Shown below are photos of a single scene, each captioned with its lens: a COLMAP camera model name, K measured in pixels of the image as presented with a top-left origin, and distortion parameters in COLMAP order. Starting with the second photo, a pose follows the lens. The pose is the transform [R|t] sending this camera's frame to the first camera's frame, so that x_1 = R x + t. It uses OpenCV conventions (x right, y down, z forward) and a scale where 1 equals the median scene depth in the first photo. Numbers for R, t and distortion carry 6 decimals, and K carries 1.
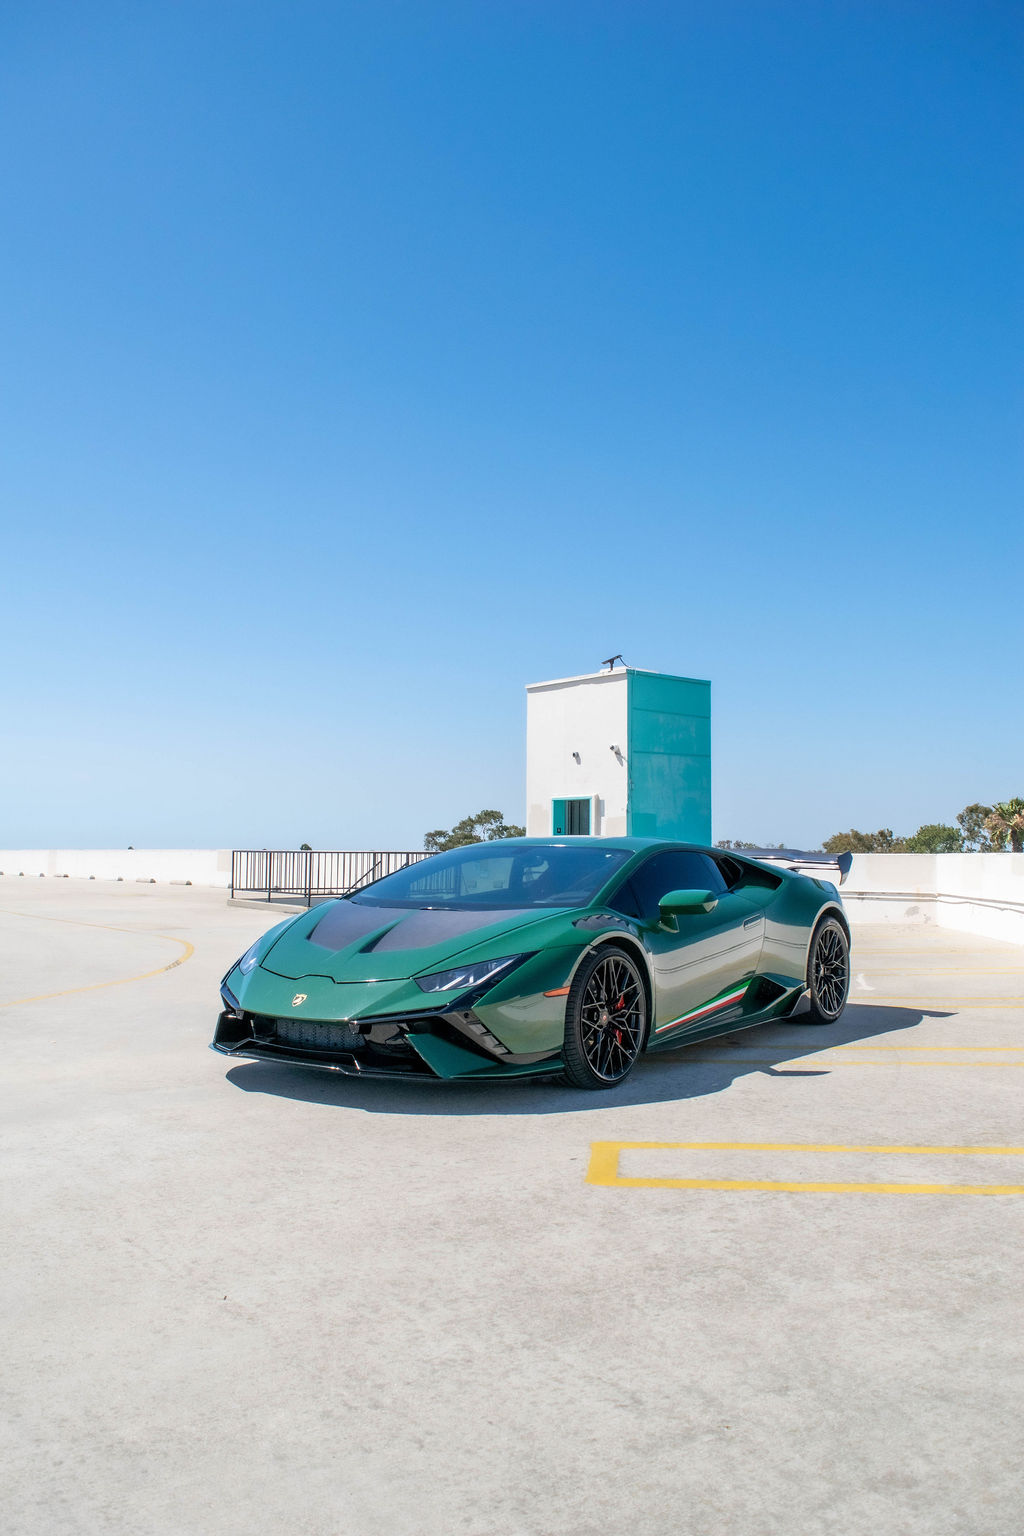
lens RADIAL K [[1288.4, 0, 504.9], [0, 1288.4, 765.0], [0, 0, 1]] dist [-0.091359, 0.030655]
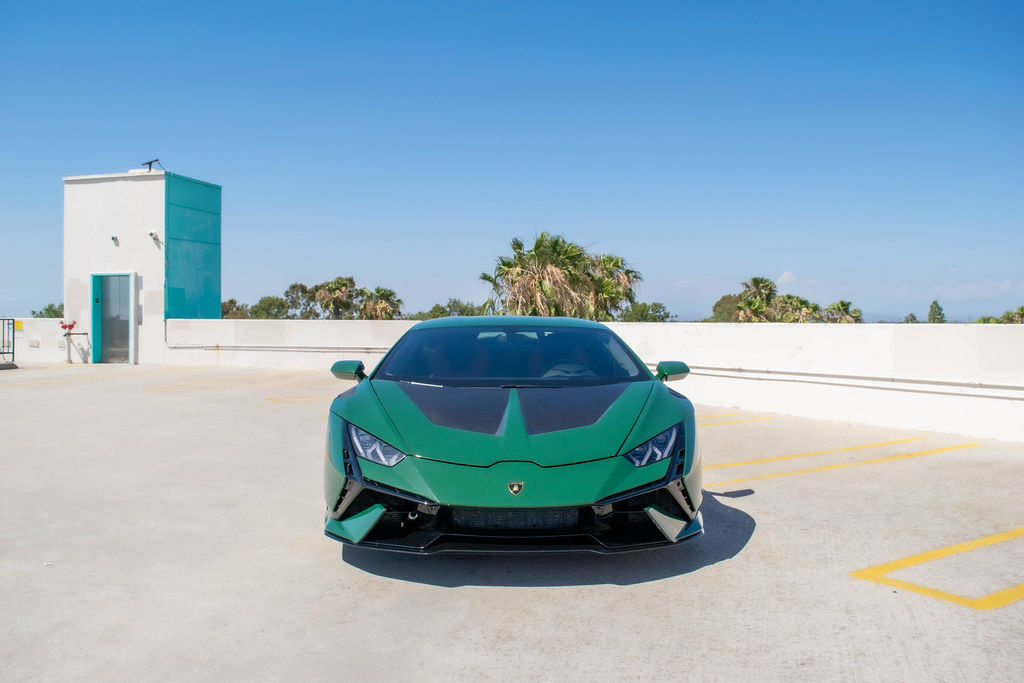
lens RADIAL K [[877.5, 0, 517.7], [0, 877.5, 338.9], [0, 0, 1]] dist [-0.075322, -0.004571]
pose [[0.790818, -0.017650, 0.611797, -0.145376], [-0.041976, 0.995667, 0.082983, 0.003007], [-0.610610, -0.091305, 0.786650, 0.121457]]
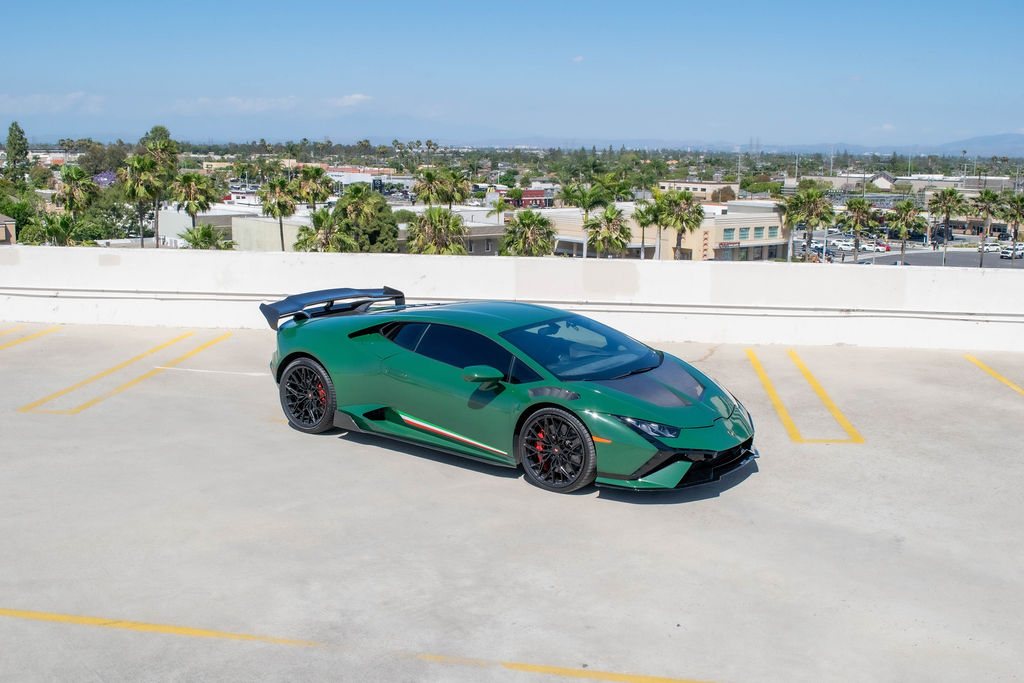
lens RADIAL K [[1125.5, 0, 537.4], [0, 1125.5, 350.3], [0, 0, 1]] dist [-0.062946, 0.000000]
pose [[-0.028257, -0.191312, 0.981122, -0.415693], [-0.090303, 0.977990, 0.188101, -0.048897], [-0.995513, -0.083283, -0.044911, 0.339521]]
